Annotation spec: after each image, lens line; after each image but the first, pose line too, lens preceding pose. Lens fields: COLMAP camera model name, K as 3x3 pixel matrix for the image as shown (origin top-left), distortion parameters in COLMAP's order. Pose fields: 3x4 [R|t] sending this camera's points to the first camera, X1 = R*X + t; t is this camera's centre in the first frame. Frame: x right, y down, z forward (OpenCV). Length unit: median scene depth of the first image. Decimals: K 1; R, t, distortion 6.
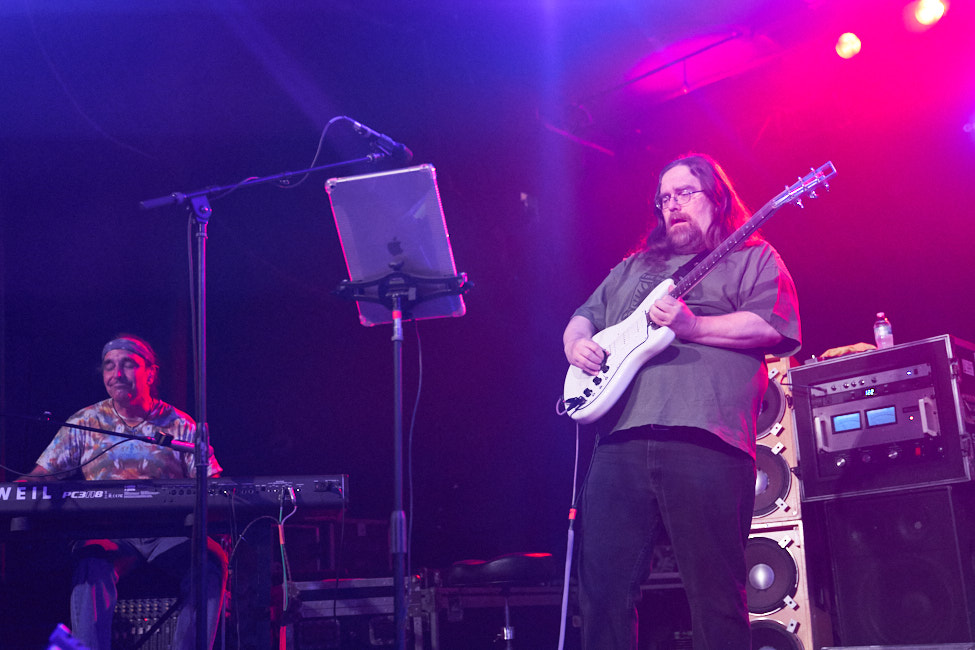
lens RADIAL K [[1113.7, 0, 487.5], [0, 1113.7, 325.0], [0, 0, 1]] dist [-0.032951, -0.030713]
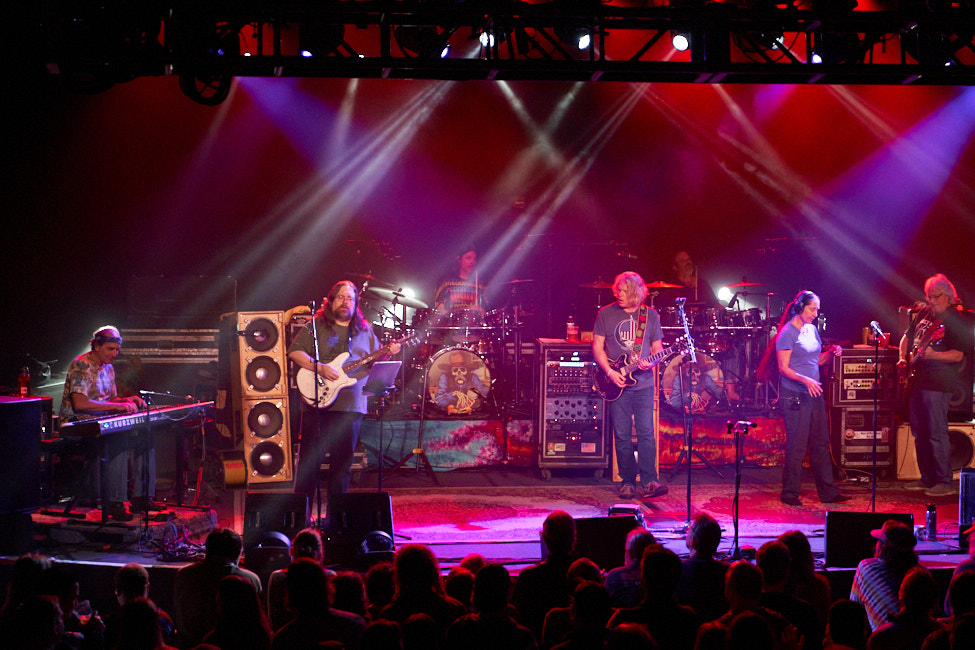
lens RADIAL K [[2010.5, 0, 487.5], [0, 2010.5, 325.0], [0, 0, 1]] dist [0.003636, -0.025467]
pose [[0.621602, -0.007067, 0.783301, -2.590180], [-0.239611, 0.950314, 0.198720, -0.840496], [-0.745787, -0.311212, 0.589024, -1.577257]]
